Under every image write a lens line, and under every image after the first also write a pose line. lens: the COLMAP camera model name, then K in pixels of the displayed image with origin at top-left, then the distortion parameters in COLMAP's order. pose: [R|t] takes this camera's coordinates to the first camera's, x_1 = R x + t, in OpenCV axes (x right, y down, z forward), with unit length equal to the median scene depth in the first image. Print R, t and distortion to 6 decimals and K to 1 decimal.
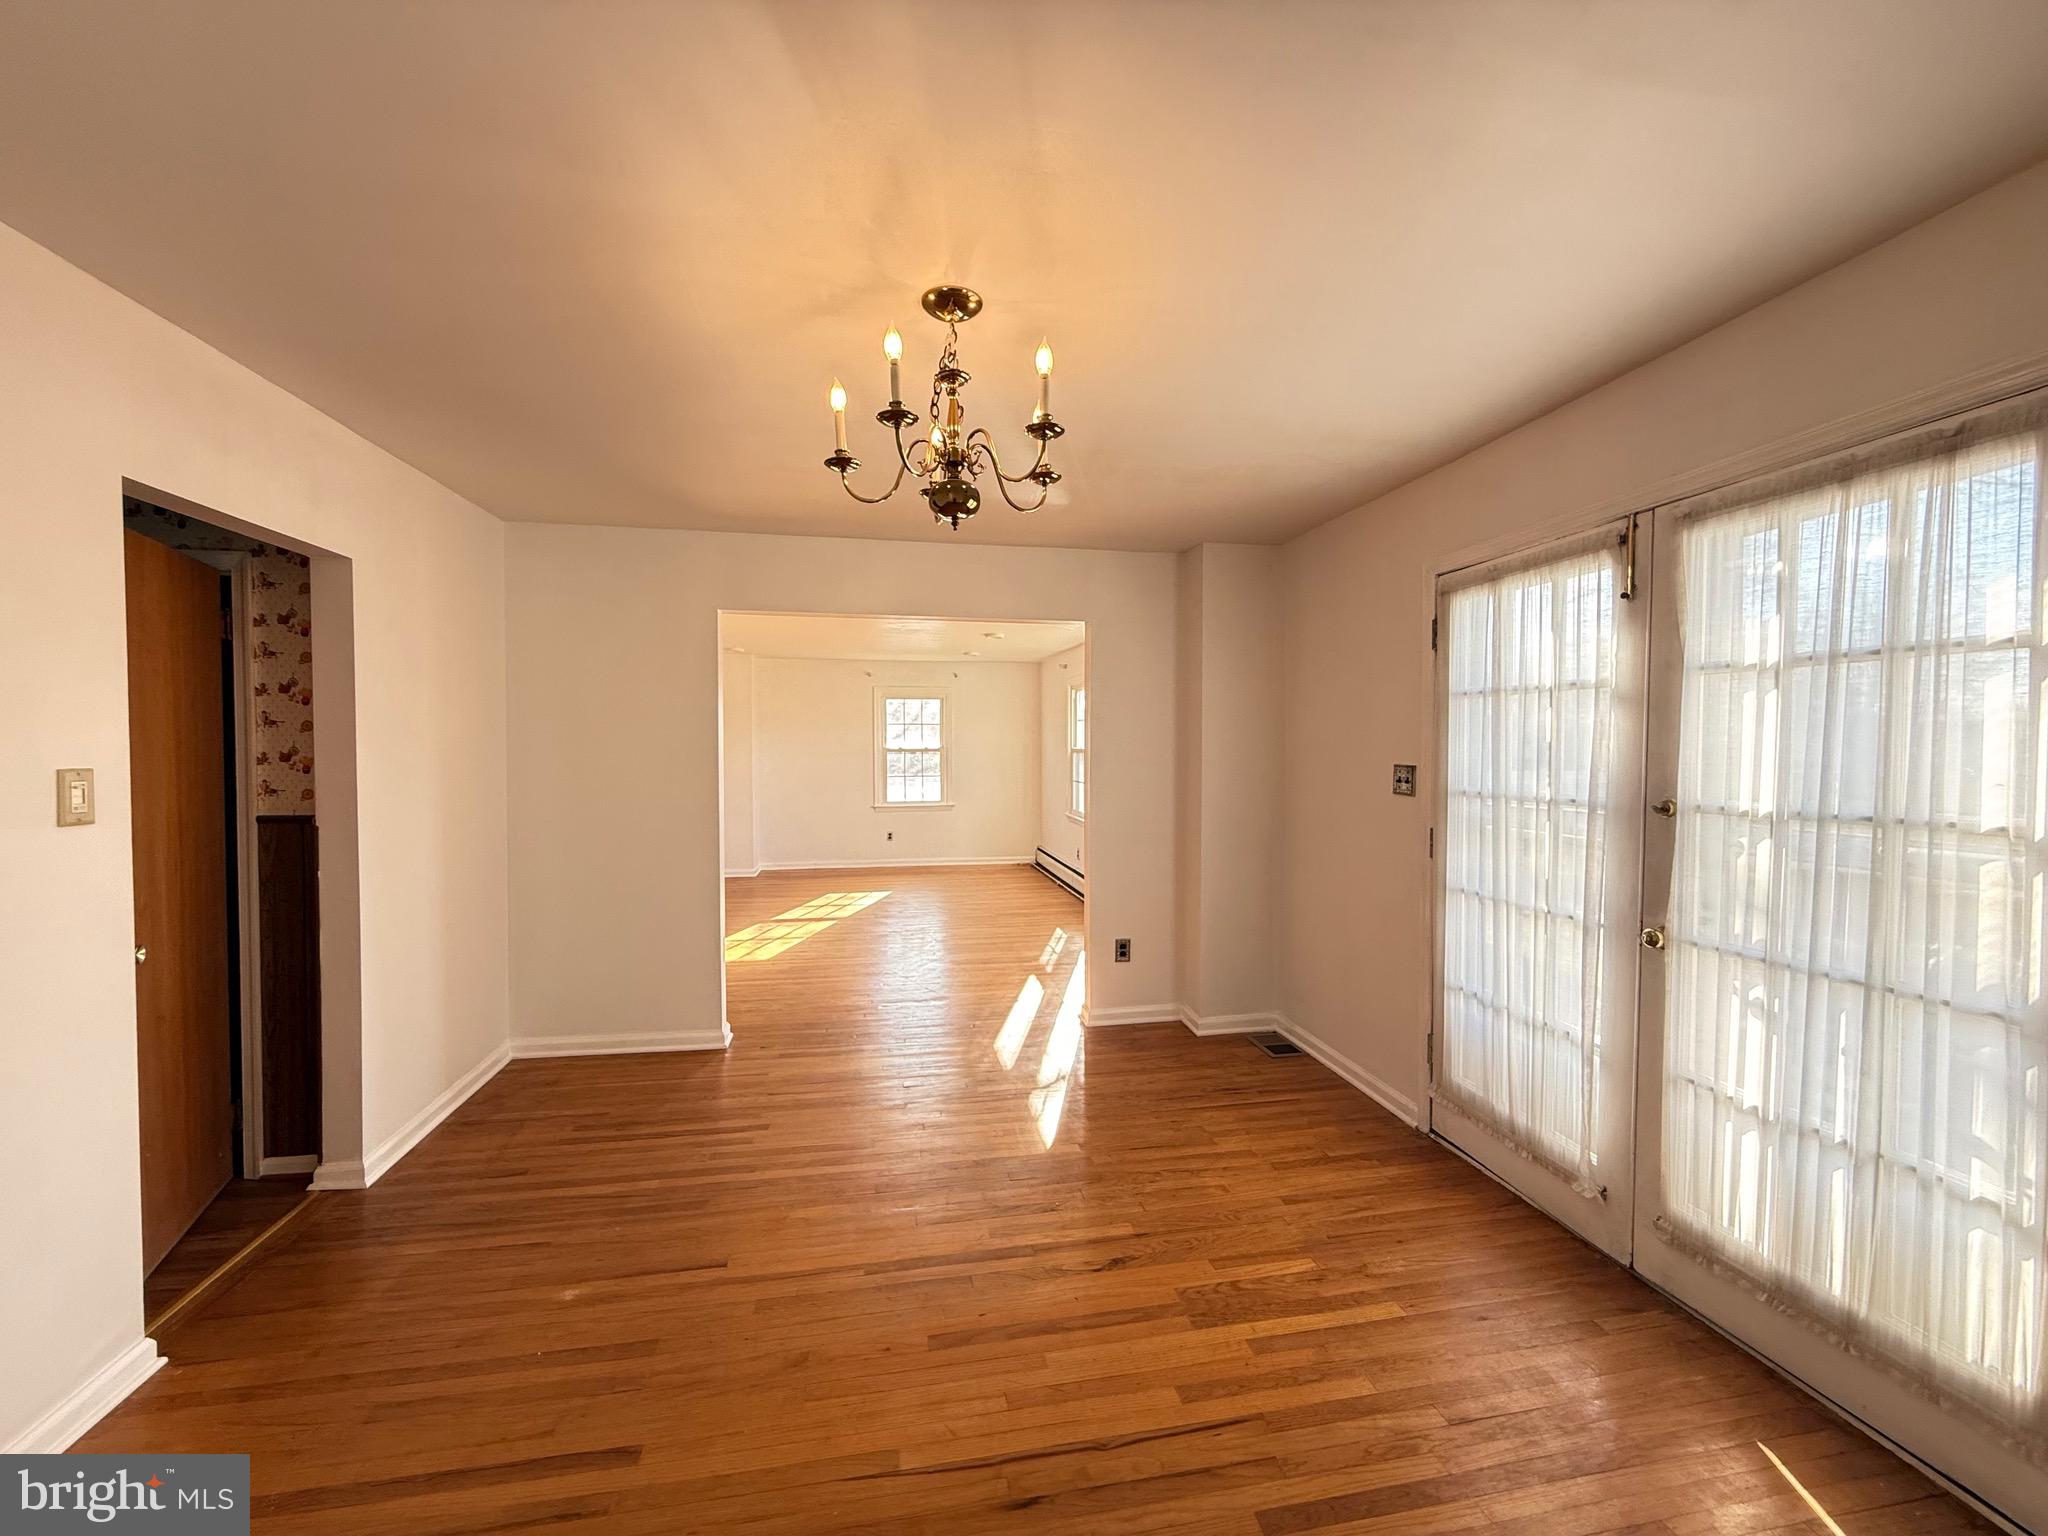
lens RADIAL K [[815.3, 0, 1019.0], [0, 815.3, 771.1], [0, 0, 1]] dist [0.002187, -0.000213]
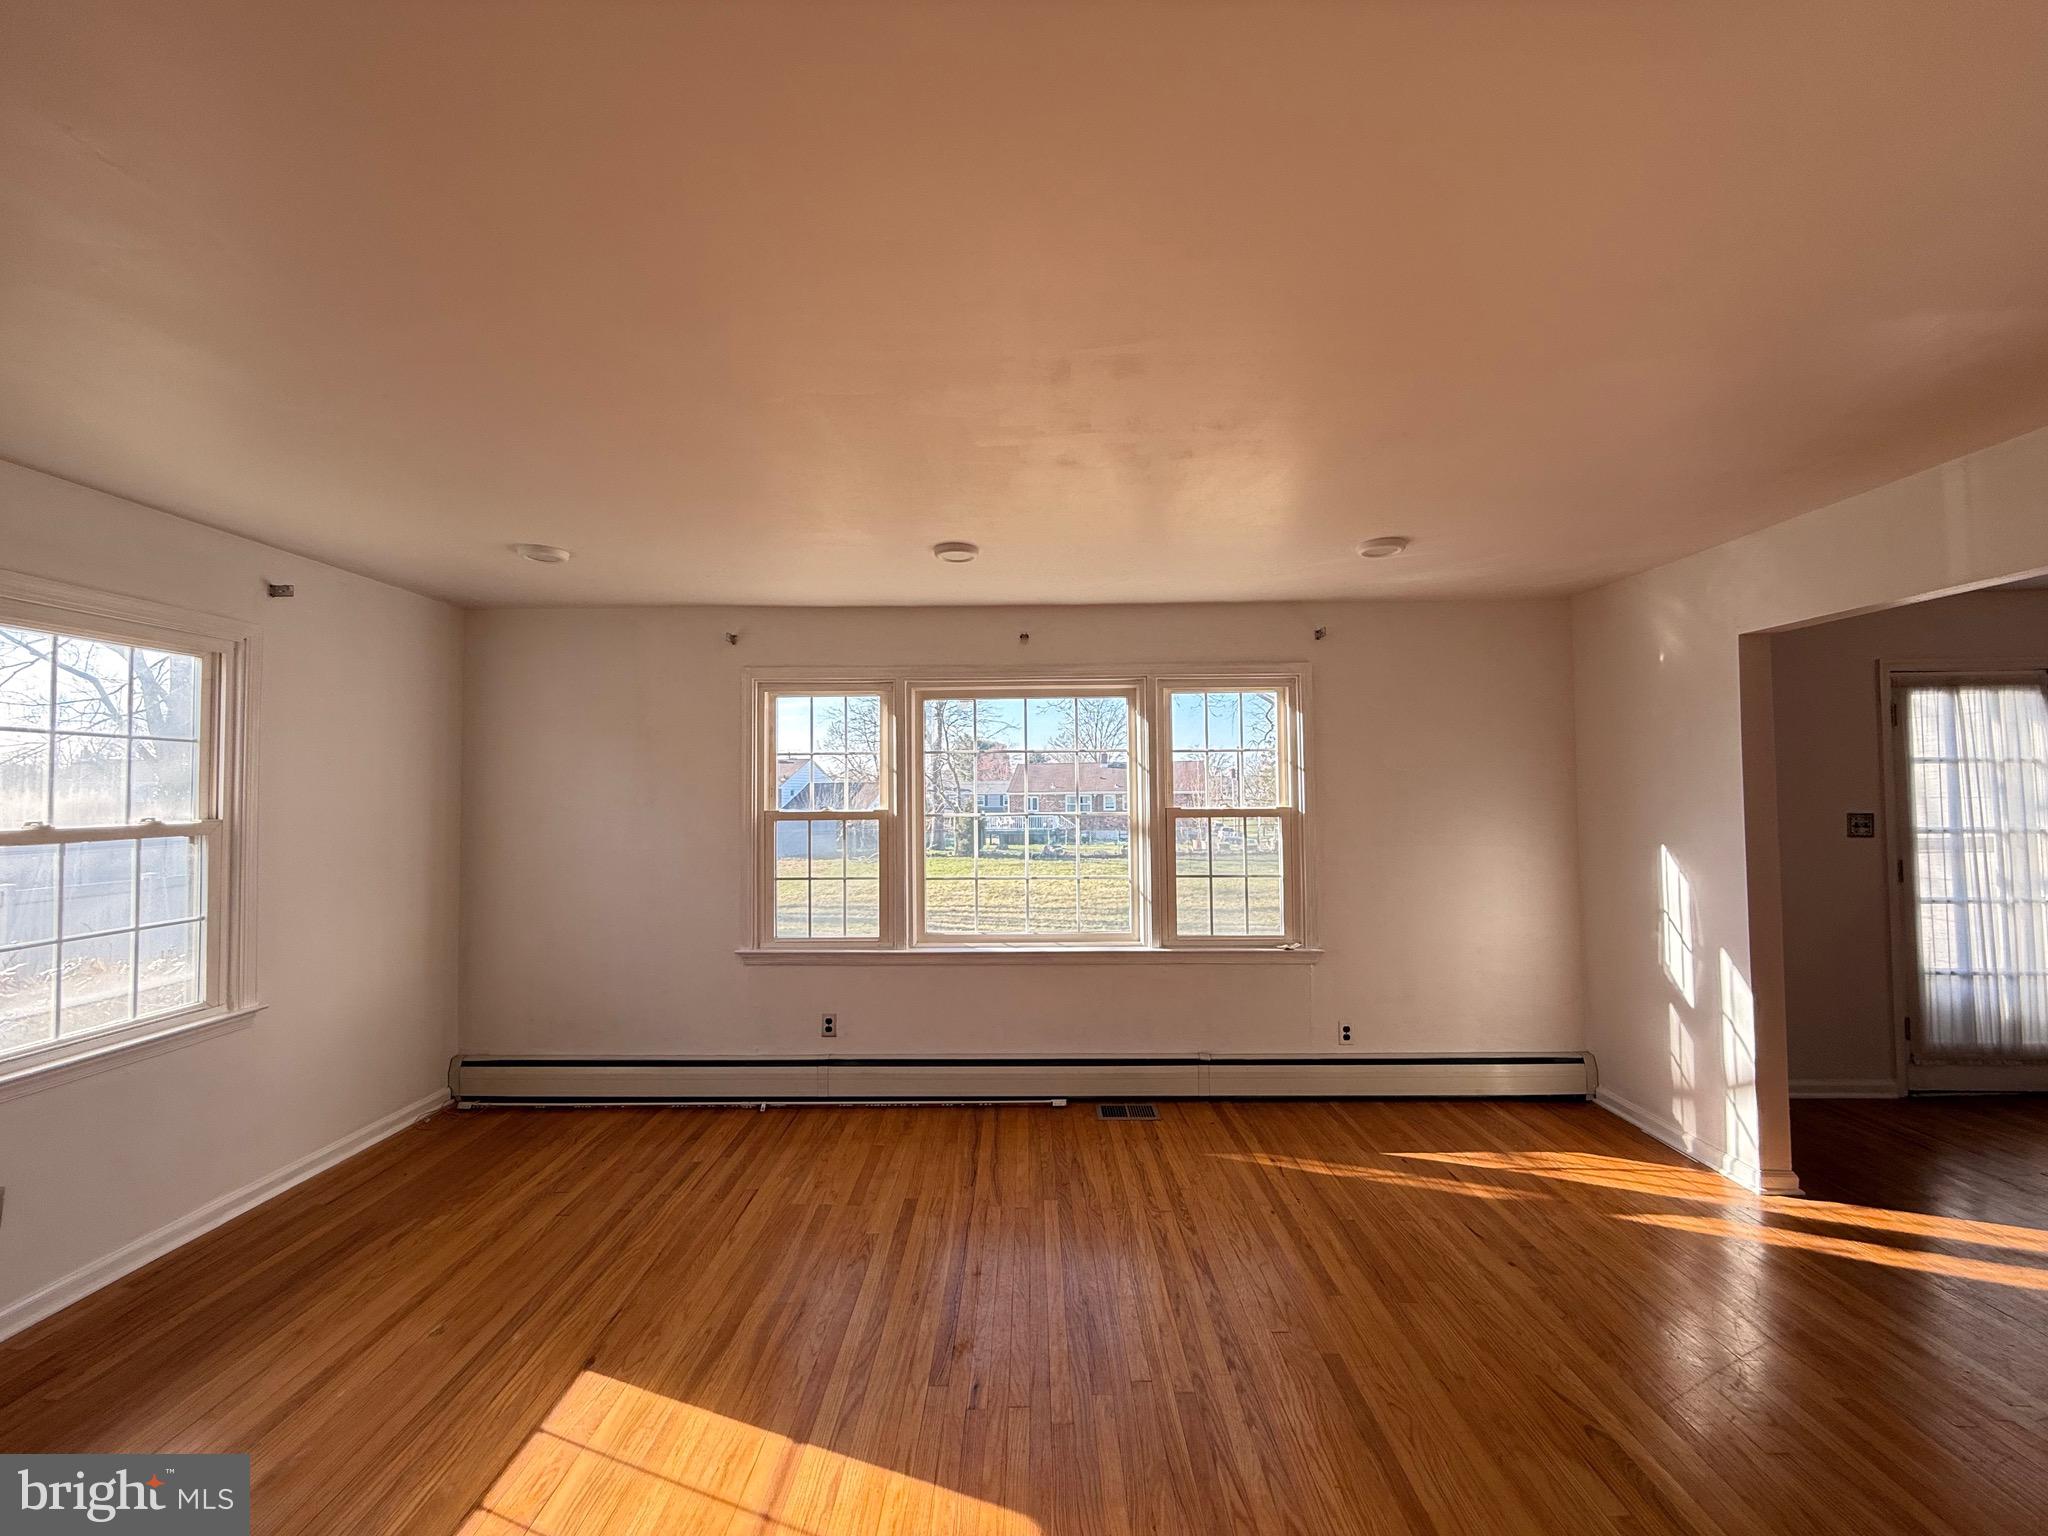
lens RADIAL K [[815.3, 0, 1013.8], [0, 815.3, 761.4], [0, 0, 1]] dist [0.002187, -0.000213]
pose [[0.190869, 0.037773, 0.980888, -1.454729], [0.037309, 0.998258, -0.045702, -0.111649], [-0.980906, 0.045319, 0.189128, 2.905224]]
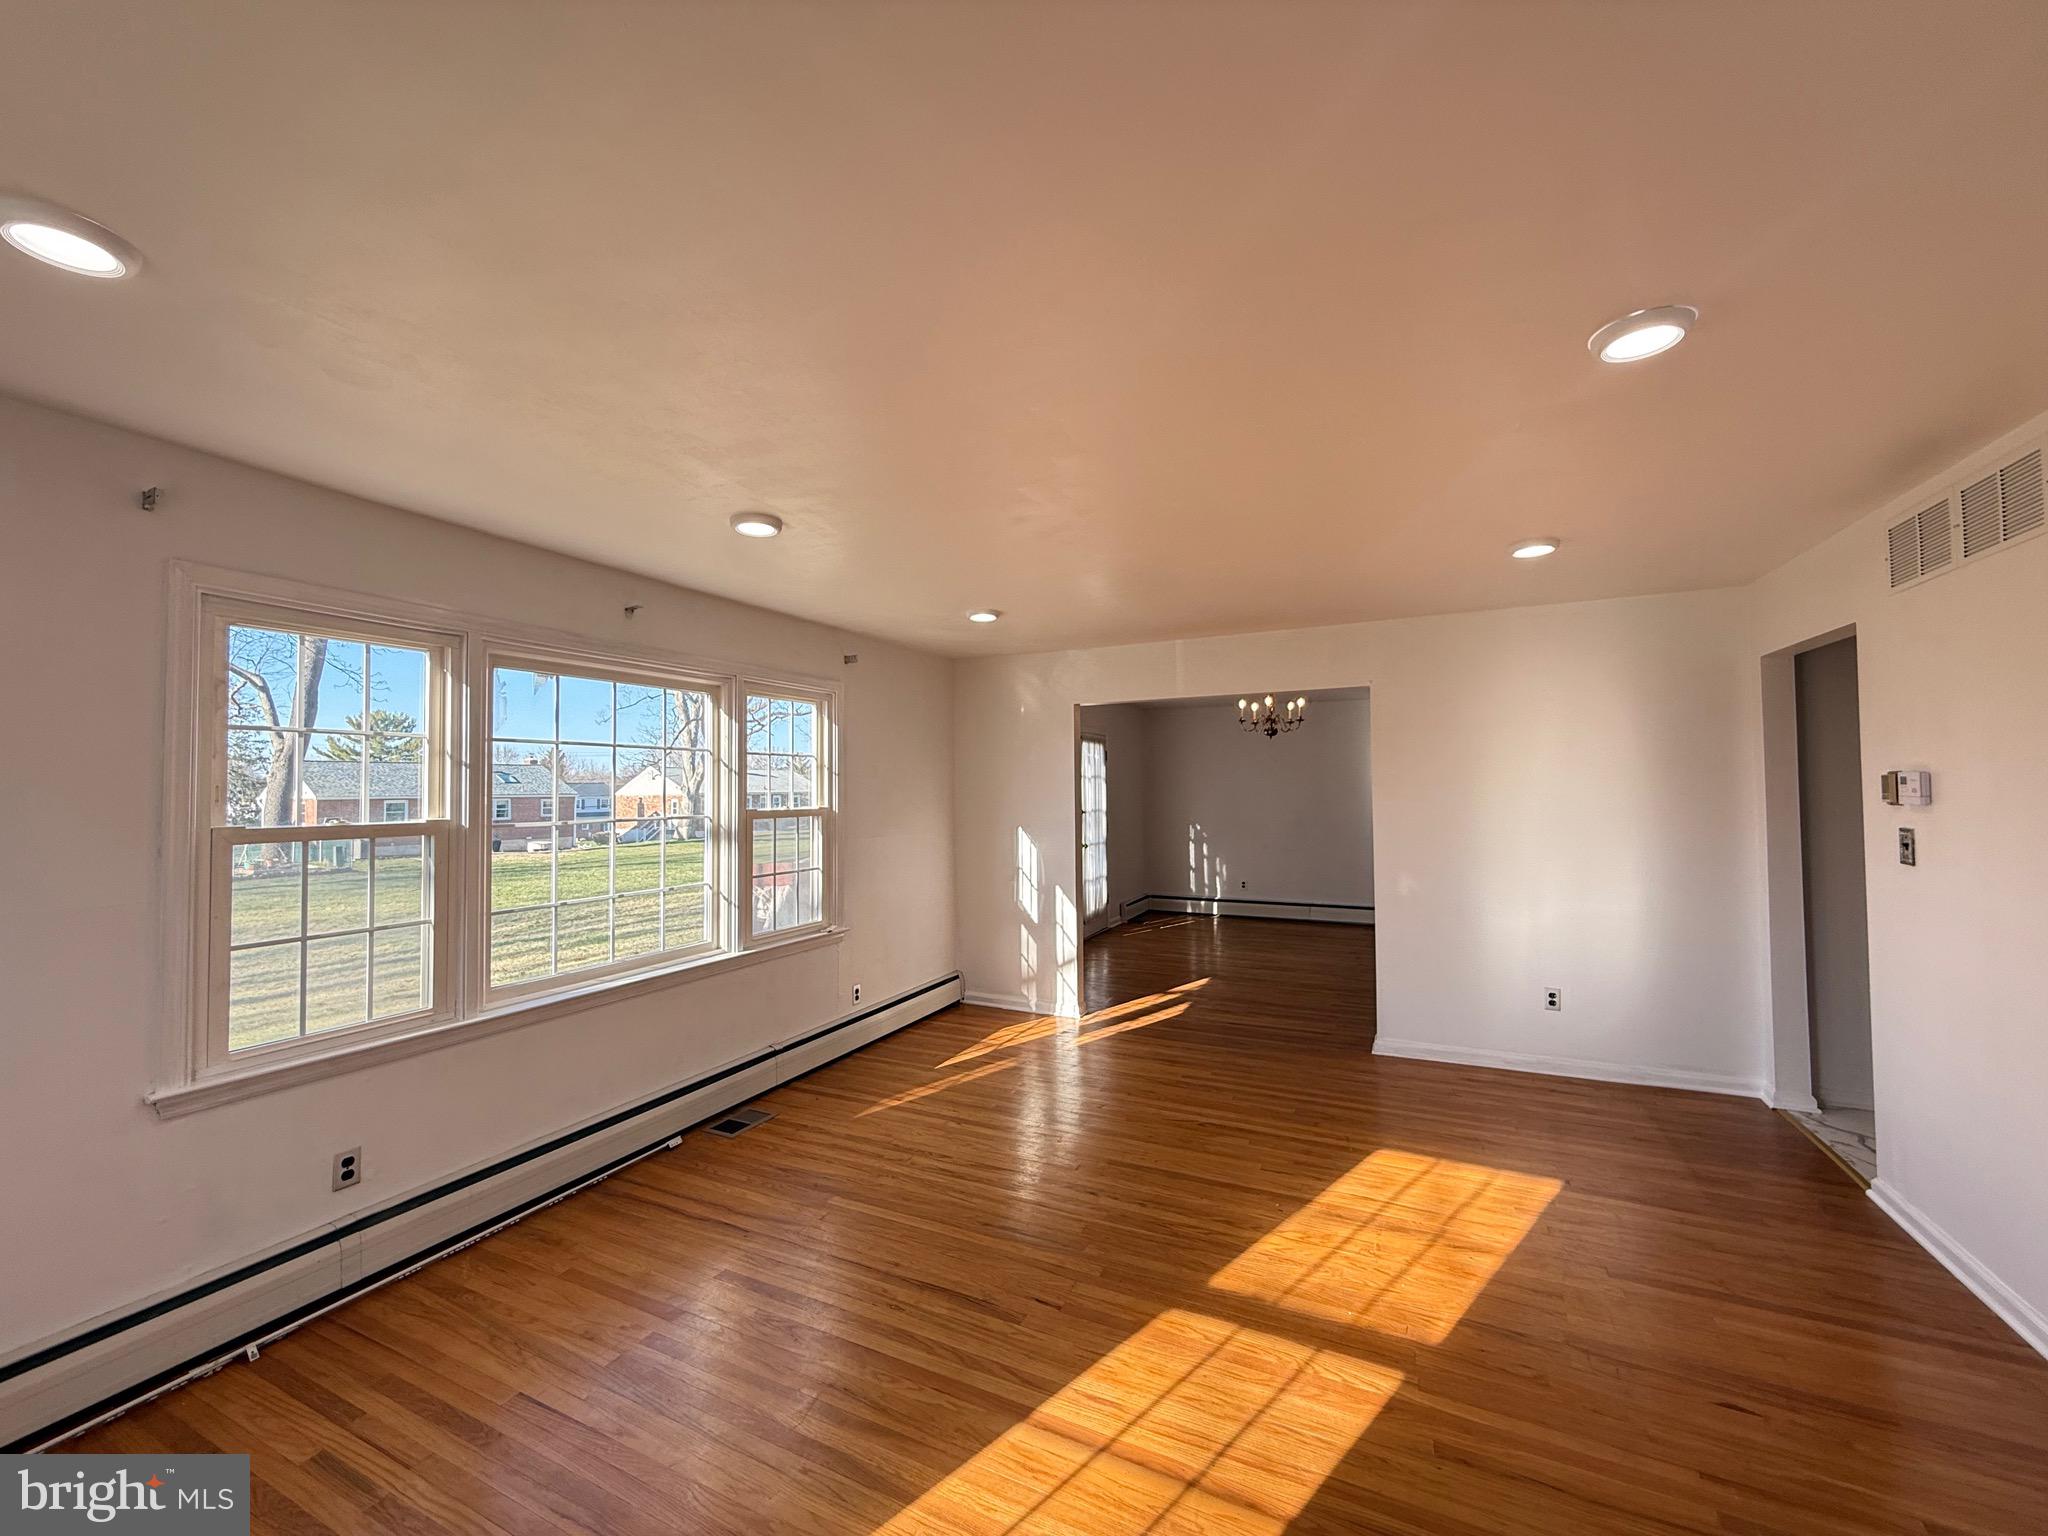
lens RADIAL K [[815.3, 0, 1025.0], [0, 815.3, 771.0], [0, 0, 1]] dist [0.002187, -0.000213]
pose [[-0.811967, 0.016152, 0.583480, -1.161673], [0.021929, 0.999755, 0.002841, -0.157380], [-0.583291, 0.015102, -0.812123, 4.039228]]
